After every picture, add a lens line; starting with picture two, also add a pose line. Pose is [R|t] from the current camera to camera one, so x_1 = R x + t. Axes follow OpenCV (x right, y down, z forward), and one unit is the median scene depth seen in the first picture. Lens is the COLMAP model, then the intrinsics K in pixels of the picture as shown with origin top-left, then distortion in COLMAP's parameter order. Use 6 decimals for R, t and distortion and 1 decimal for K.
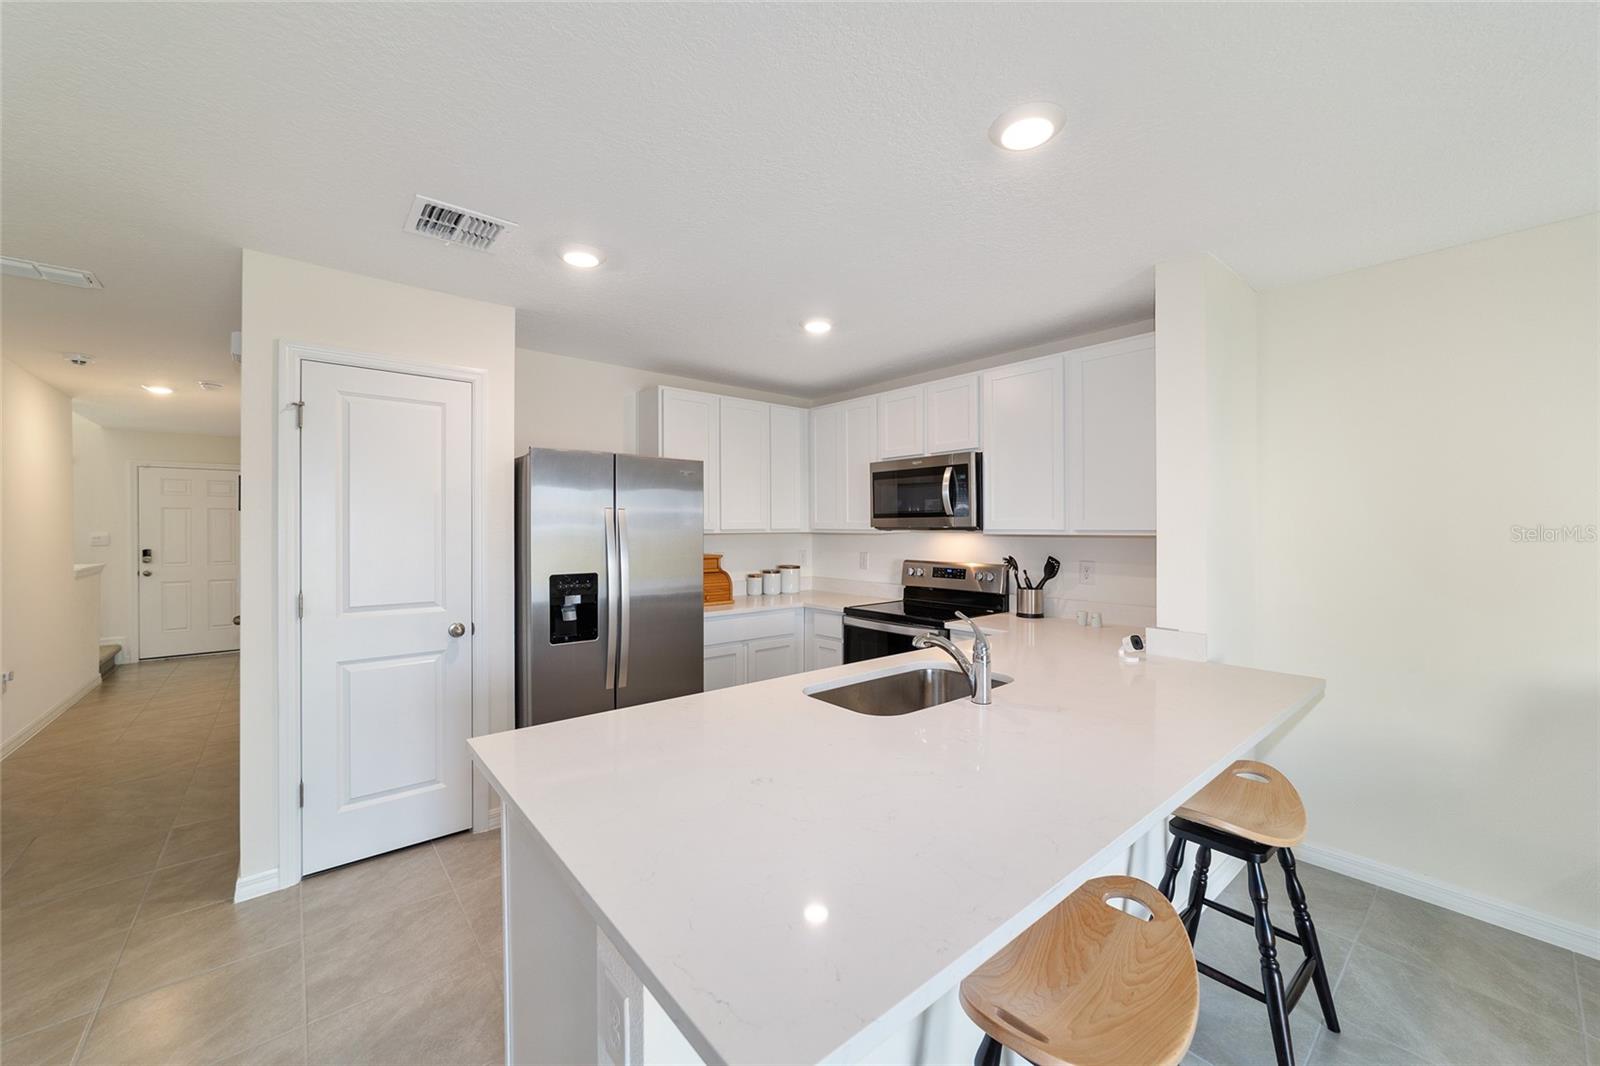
lens RADIAL K [[614.4, 0, 794.9], [0, 614.4, 530.4], [0, 0, 1]] dist [-0.017873, 0.008860]
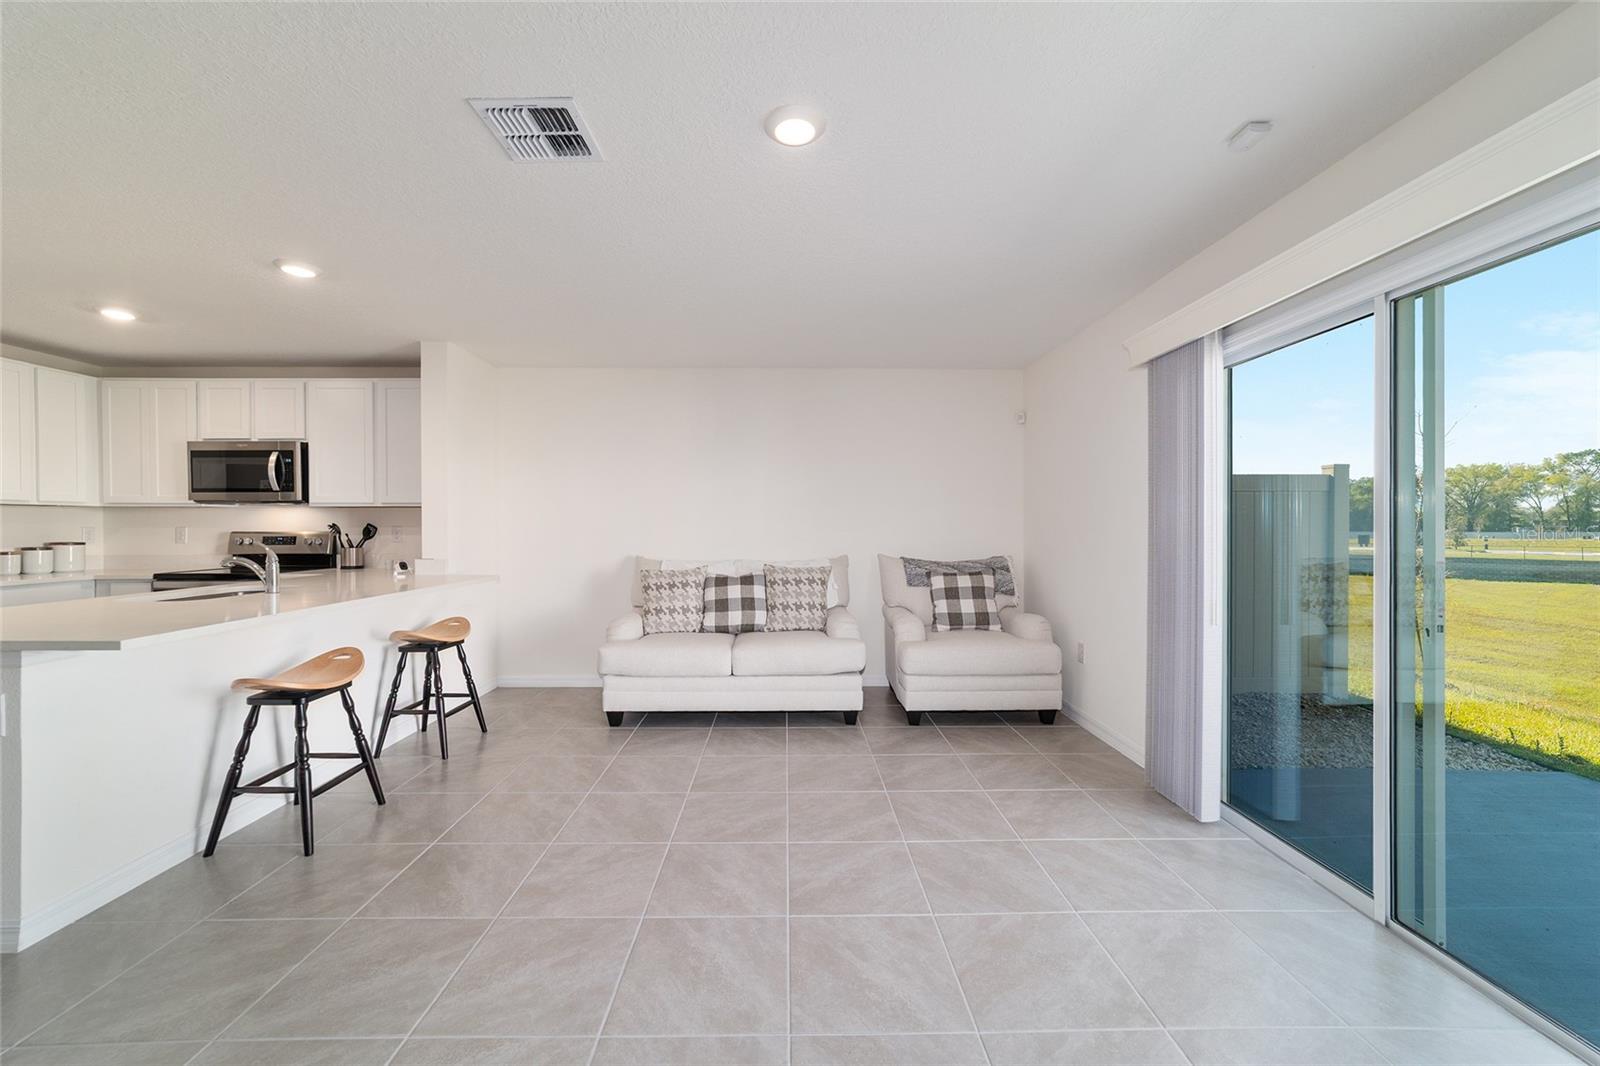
lens RADIAL K [[614.4, 0, 793.3], [0, 614.4, 530.4], [0, 0, 1]] dist [-0.017873, 0.008860]
pose [[0.628177, -0.004931, 0.778055, -0.049028], [0.003578, 0.999988, 0.003449, 0.054345], [-0.778062, 0.000617, 0.628187, -0.581859]]
